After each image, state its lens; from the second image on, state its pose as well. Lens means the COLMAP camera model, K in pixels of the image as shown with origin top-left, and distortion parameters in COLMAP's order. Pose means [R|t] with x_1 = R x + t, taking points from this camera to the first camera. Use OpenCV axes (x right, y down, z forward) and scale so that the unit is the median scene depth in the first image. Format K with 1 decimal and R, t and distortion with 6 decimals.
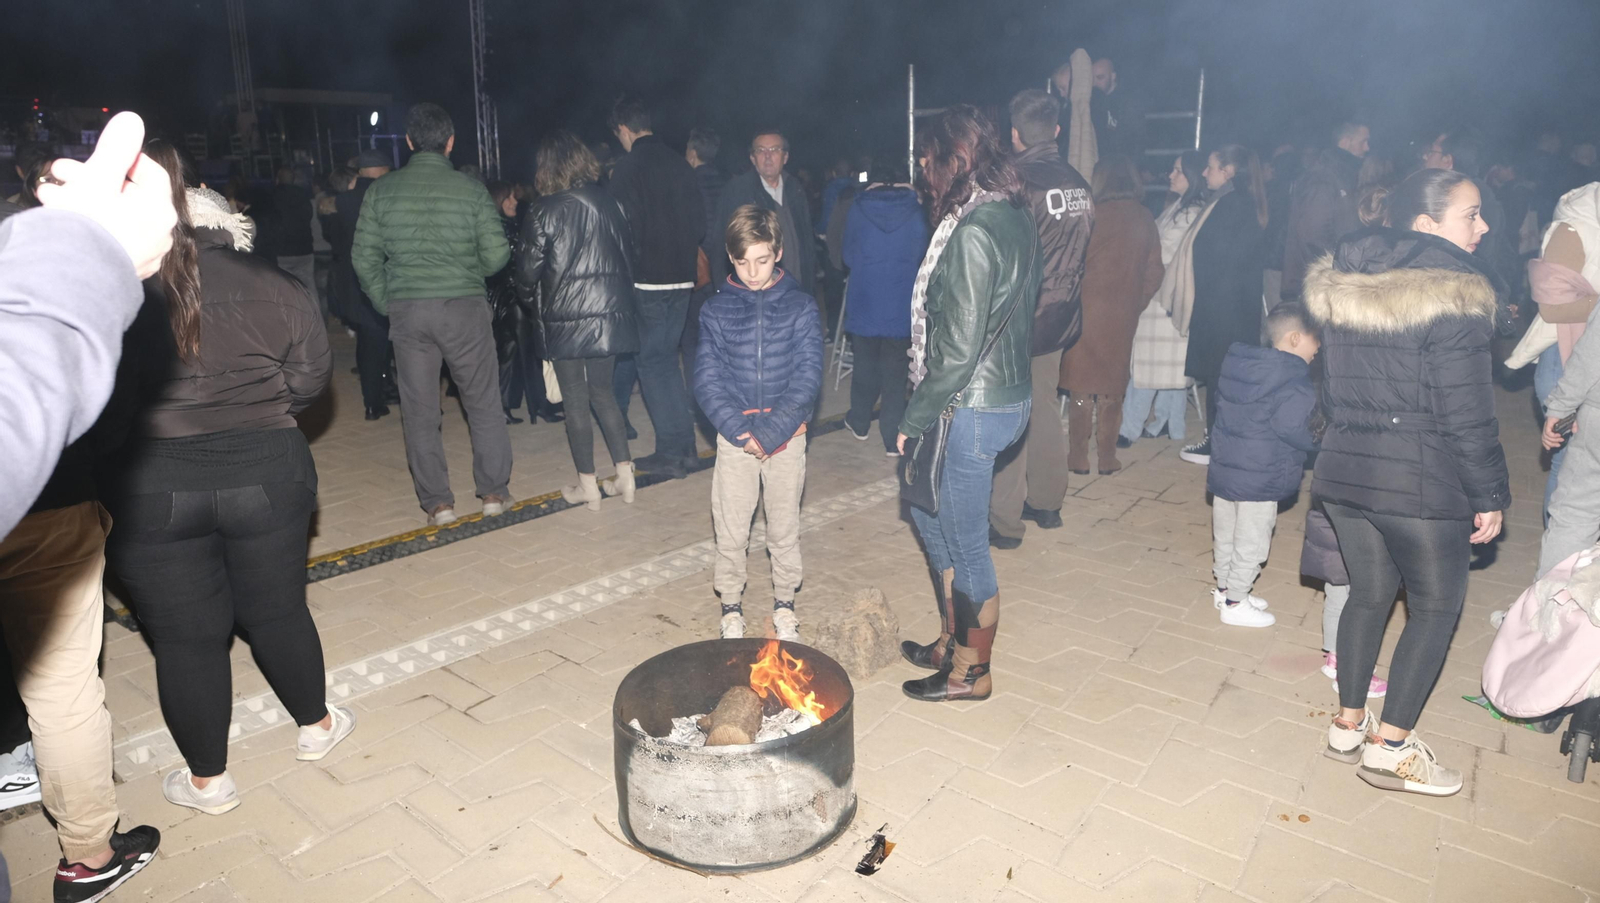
lens RADIAL K [[1065.2, 0, 809.4], [0, 1065.2, 459.4], [0, 0, 1]] dist [-0.041514, 0.017209]
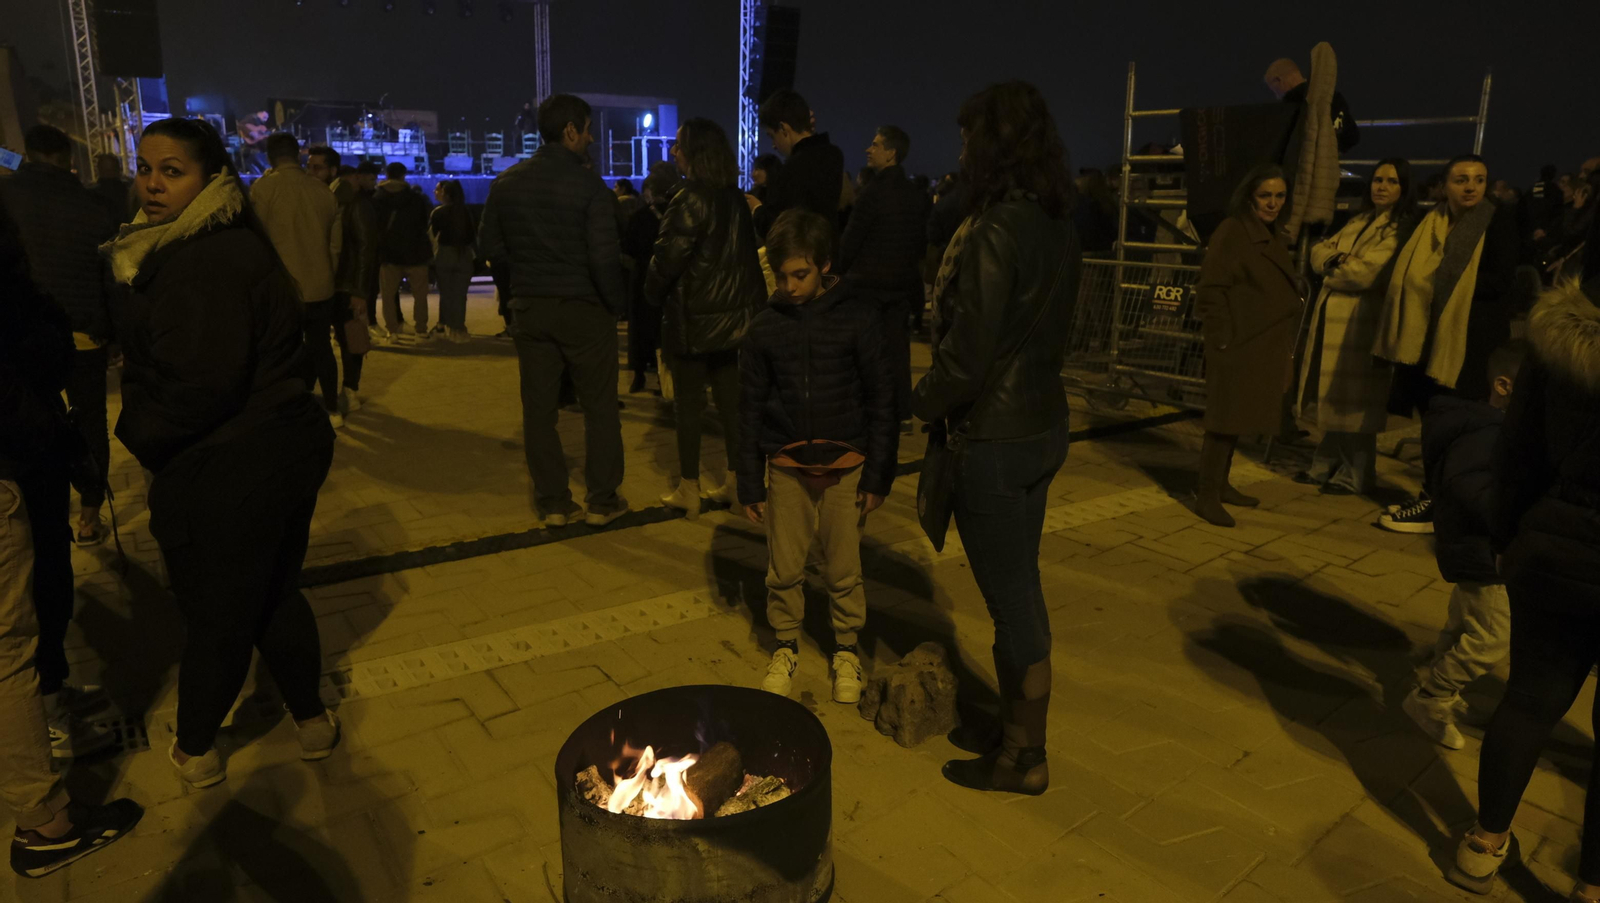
lens RADIAL K [[1065.2, 0, 809.4], [0, 1065.2, 459.4], [0, 0, 1]] dist [-0.041514, 0.017209]
pose [[0.968459, 0.079277, -0.236225, 0.152375], [-0.080753, 0.996728, 0.003438, -0.024078], [0.235725, 0.015747, 0.971692, 0.119269]]
